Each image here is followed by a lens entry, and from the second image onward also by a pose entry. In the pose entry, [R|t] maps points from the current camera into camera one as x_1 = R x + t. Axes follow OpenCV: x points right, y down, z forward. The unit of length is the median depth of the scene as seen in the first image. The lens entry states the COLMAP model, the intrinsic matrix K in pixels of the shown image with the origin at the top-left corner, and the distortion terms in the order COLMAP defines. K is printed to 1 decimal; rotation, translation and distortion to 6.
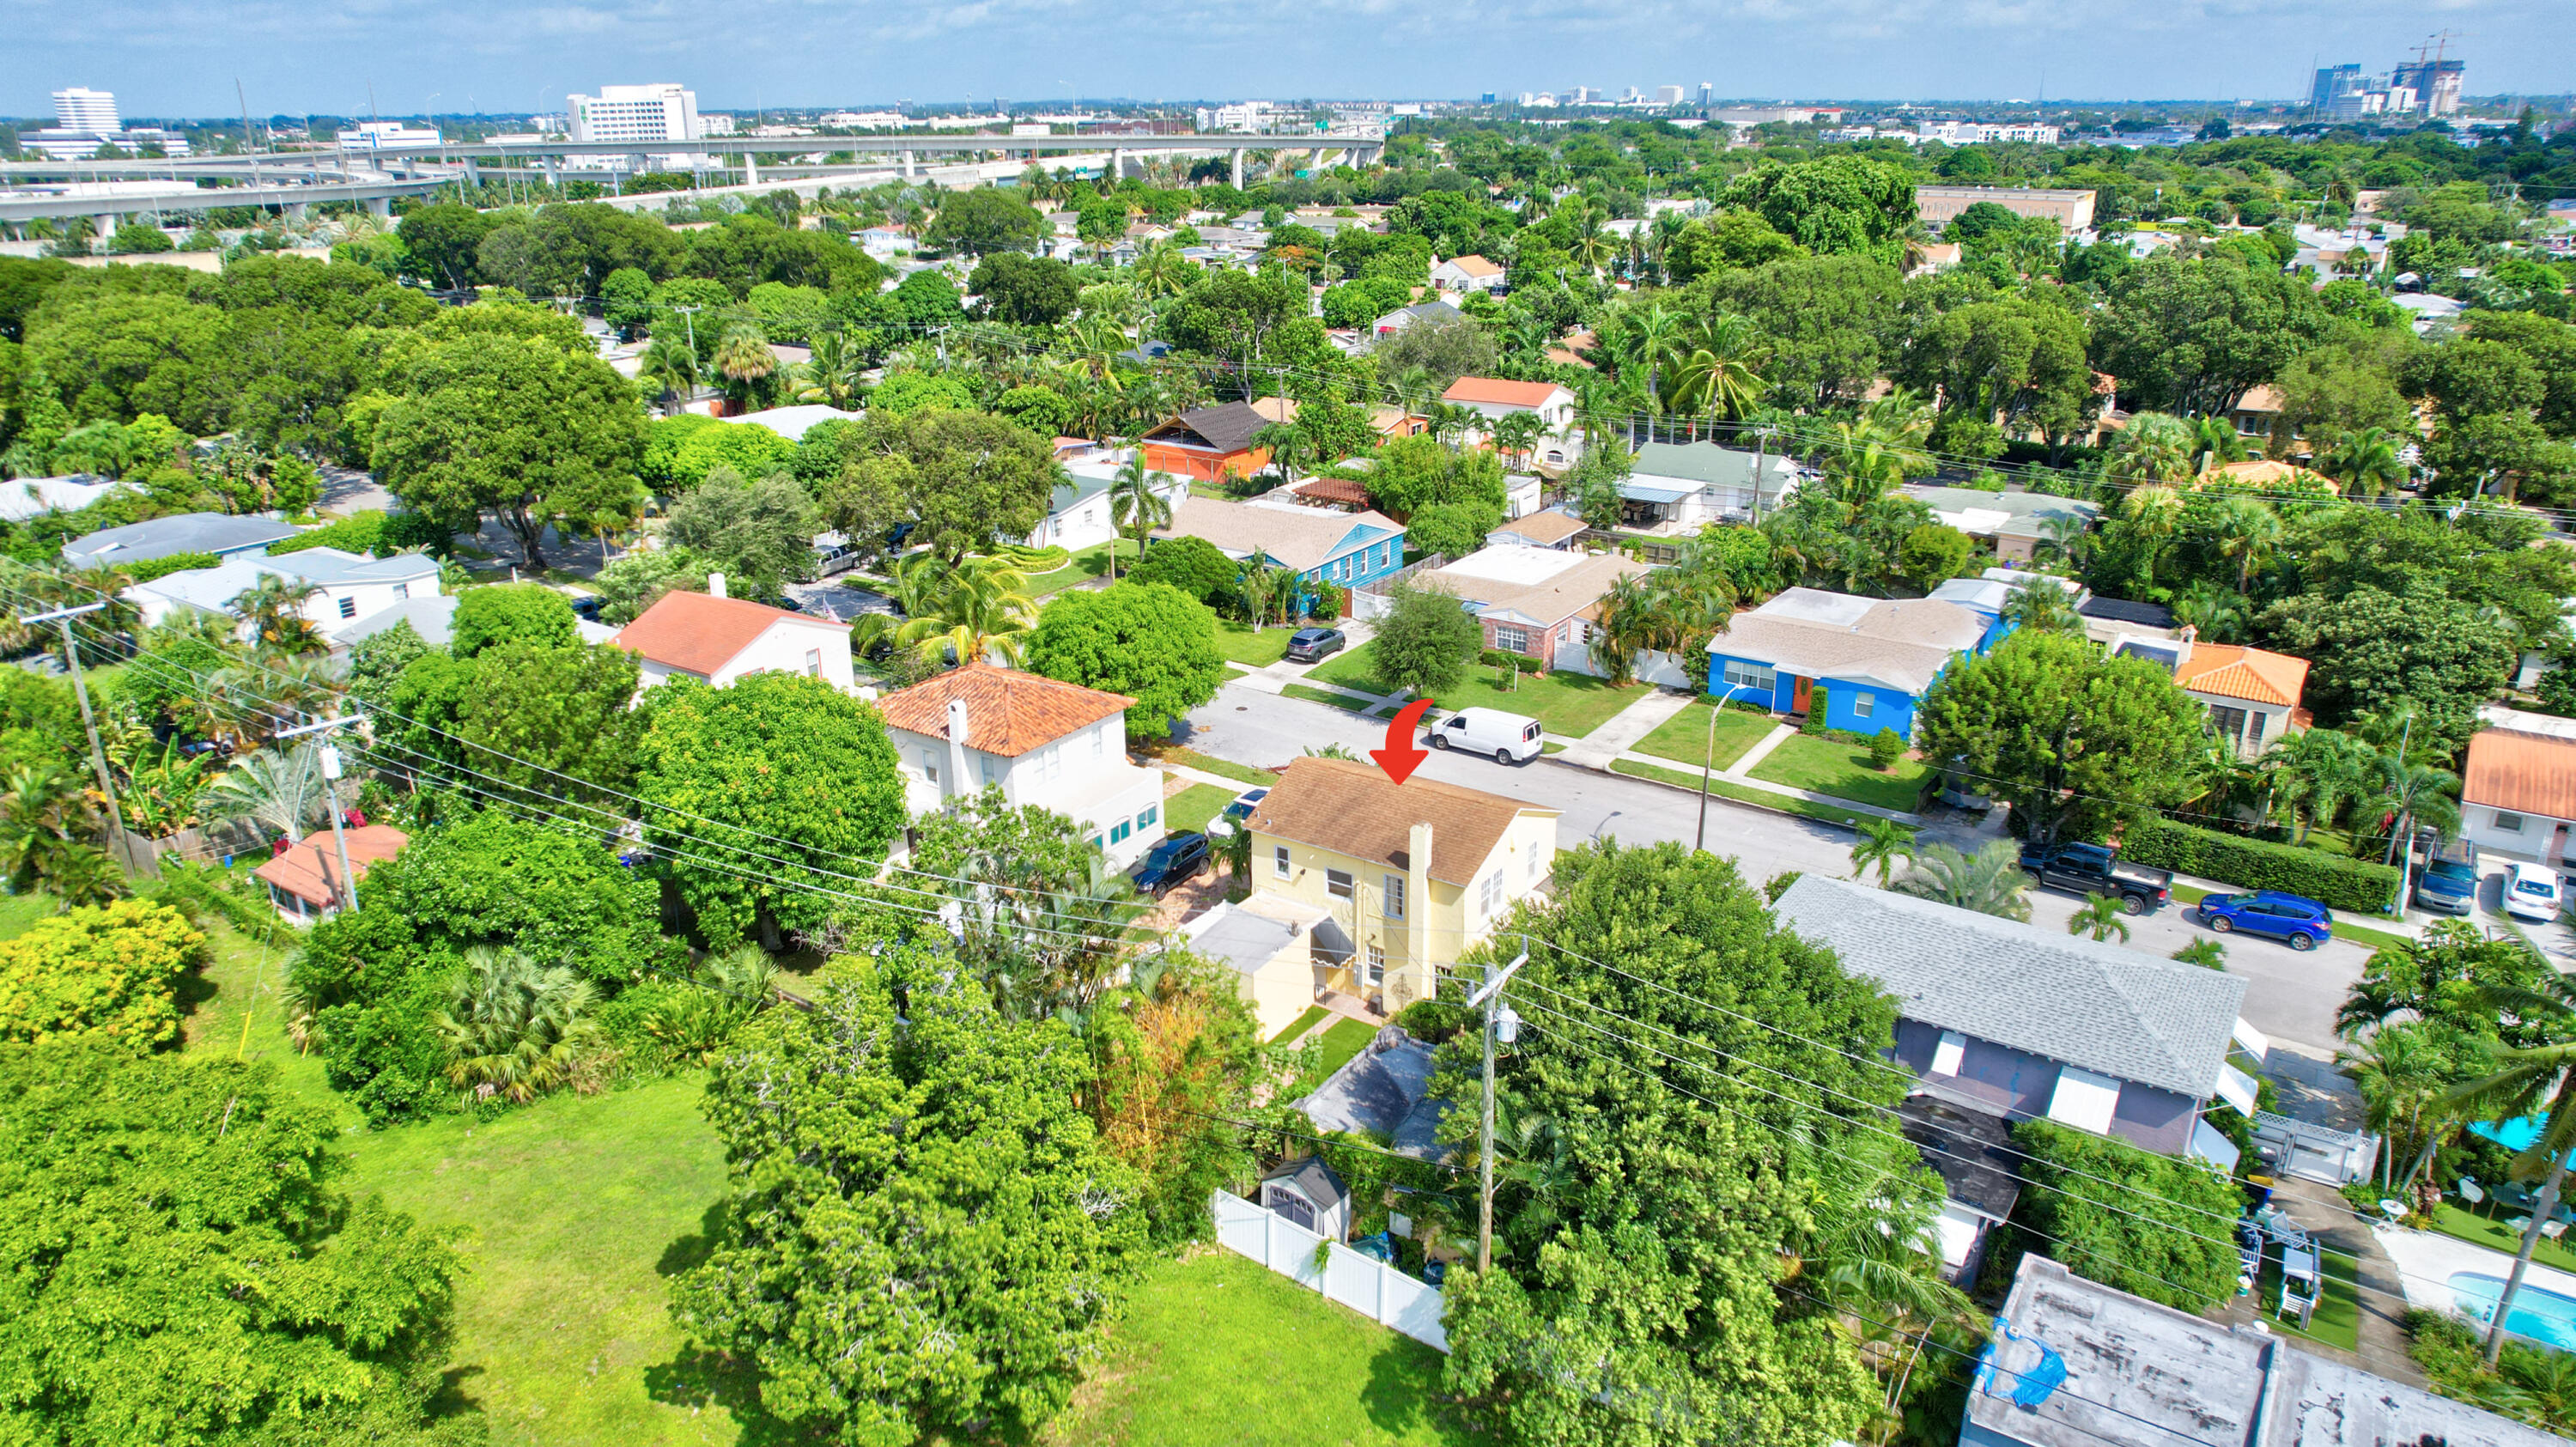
lens RADIAL K [[1627.2, 0, 1288.0], [0, 1627.2, 723.5], [0, 0, 1]] dist [-0.039223, 0.003311]
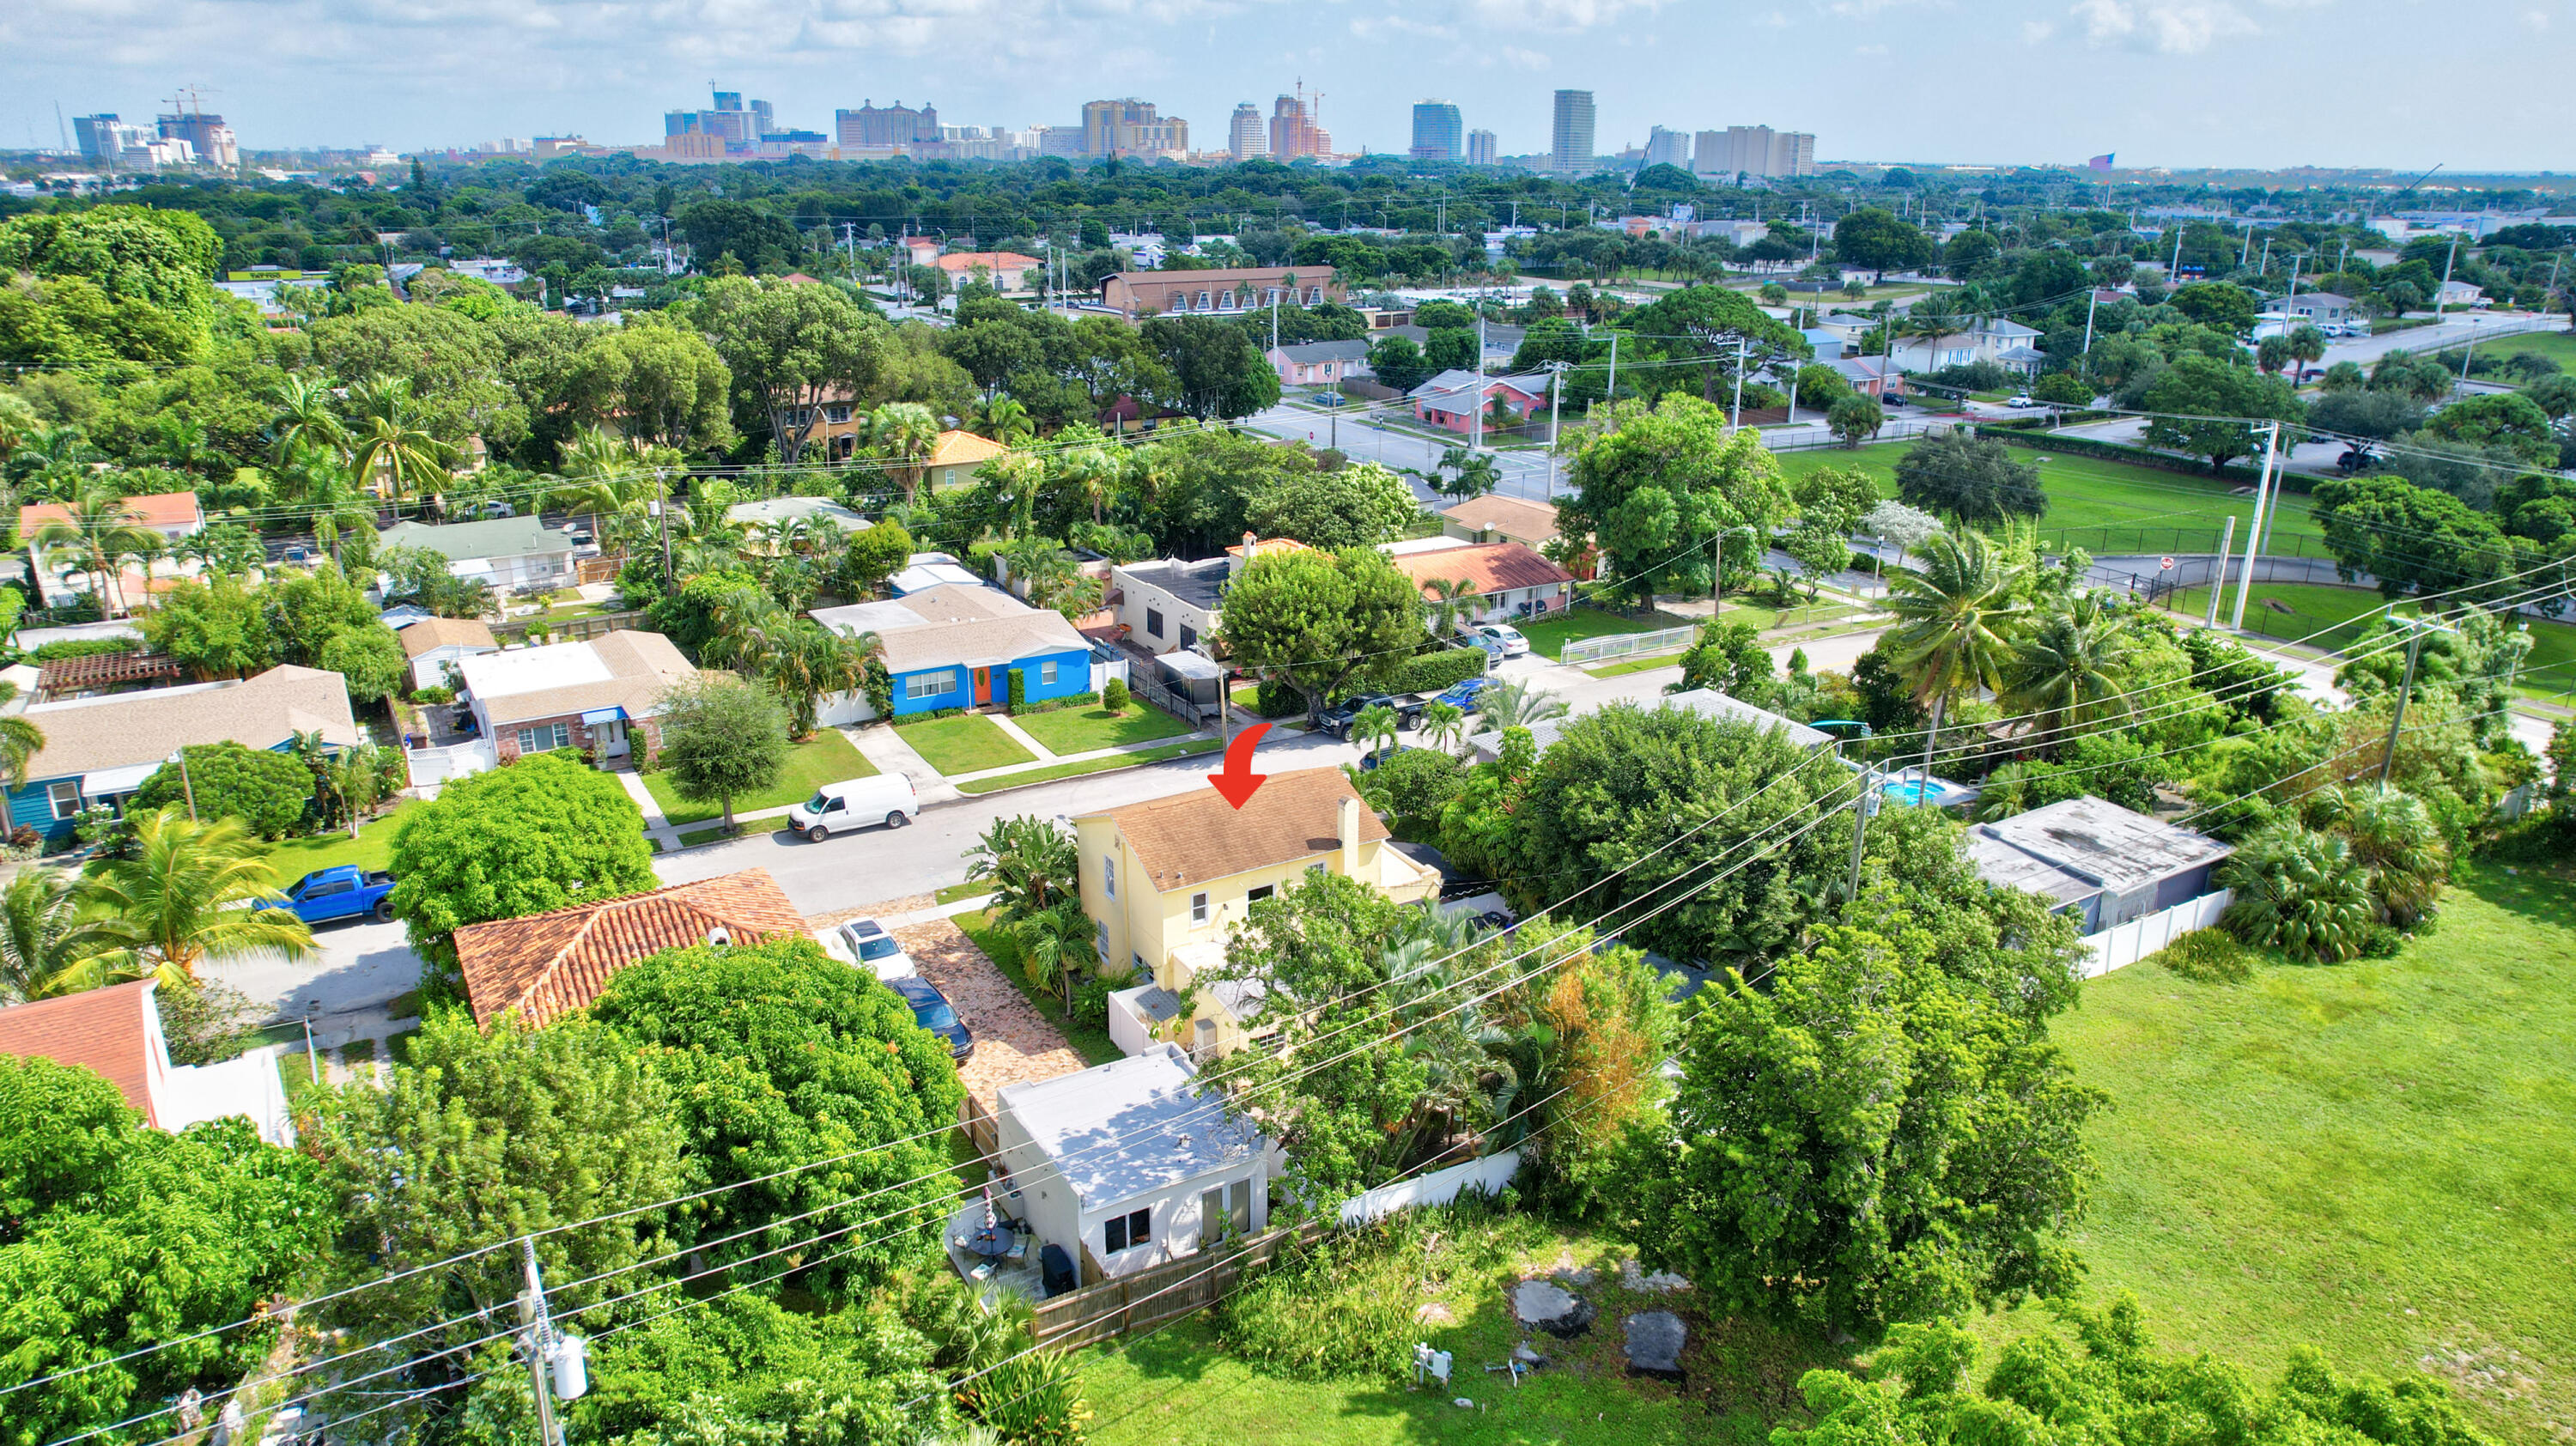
lens RADIAL K [[1627.1, 0, 1288.0], [0, 1627.1, 723.0], [0, 0, 1]] dist [-0.039223, 0.003311]
pose [[0.444307, -0.289866, 0.847684, -0.491409], [0.312776, 0.936859, 0.156420, -0.096867], [-0.839501, 0.195637, 0.506916, 0.297503]]
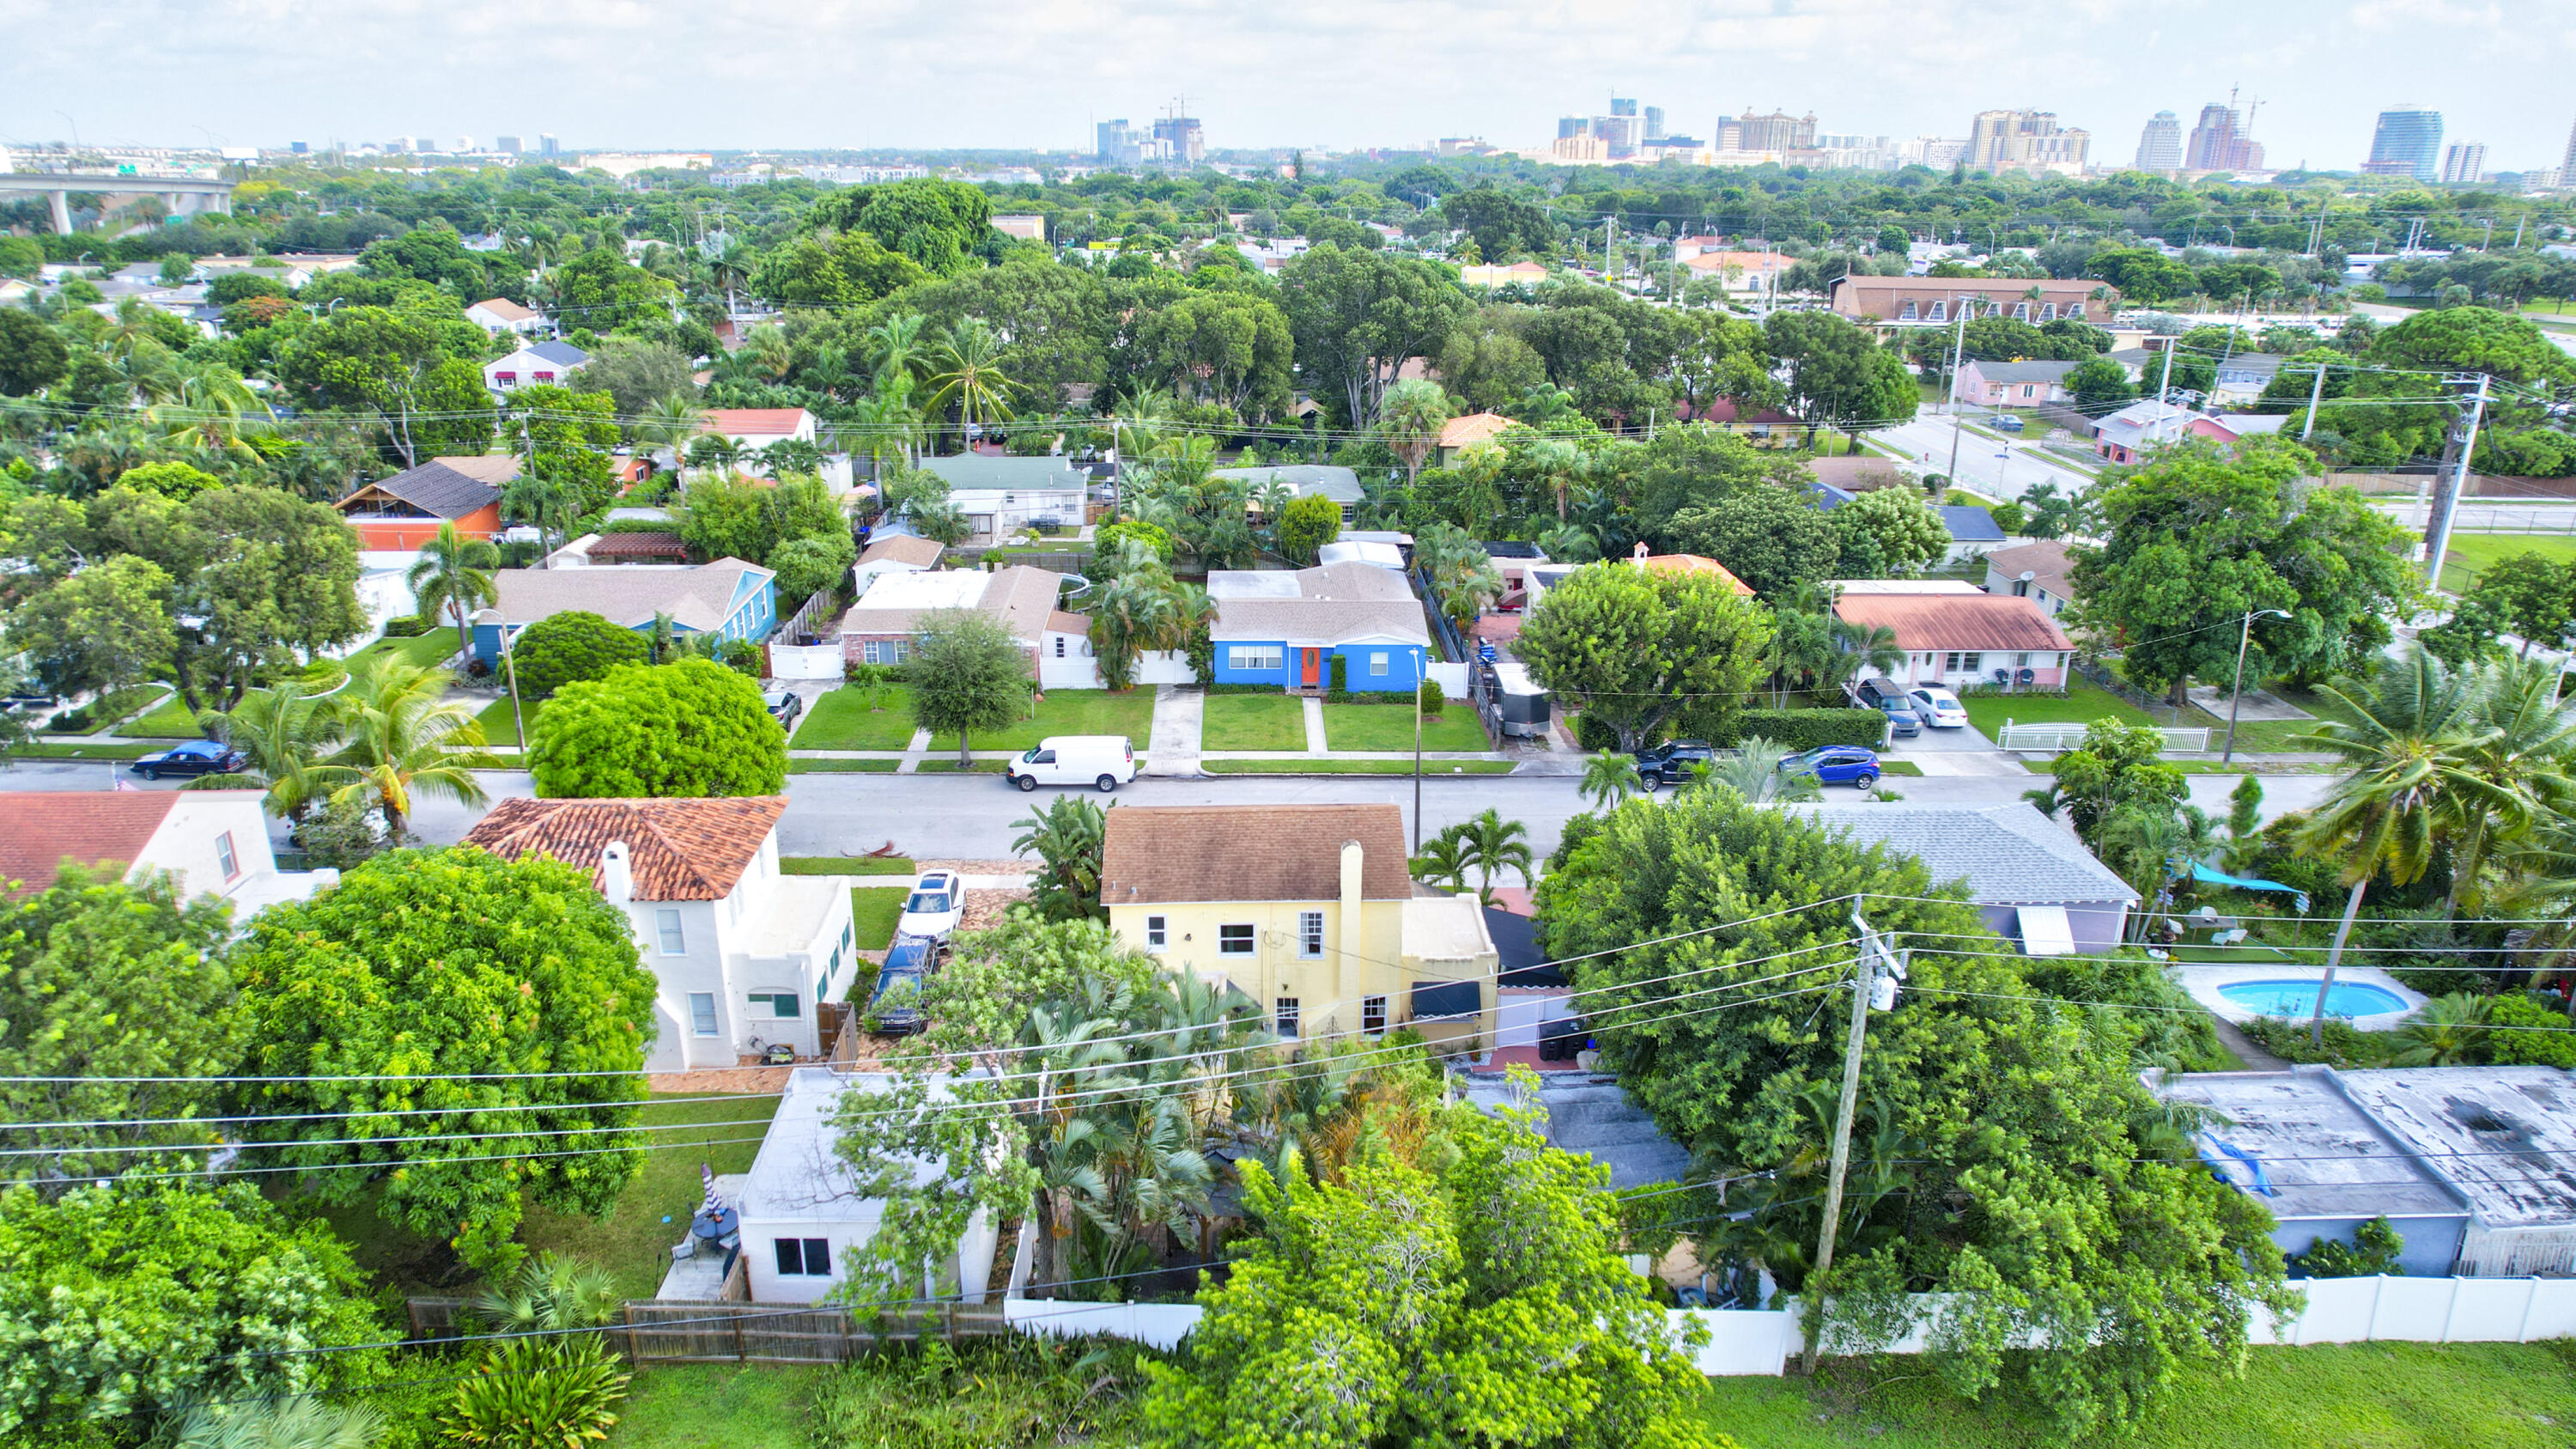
lens RADIAL K [[1606.7, 0, 1288.0], [0, 1606.7, 724.5], [0, 0, 1]] dist [-0.063621, 0.048970]
pose [[0.811163, -0.185536, 0.554609, -0.252306], [0.195345, 0.979831, 0.042079, -0.027082], [-0.551231, 0.074208, 0.831046, 0.175766]]
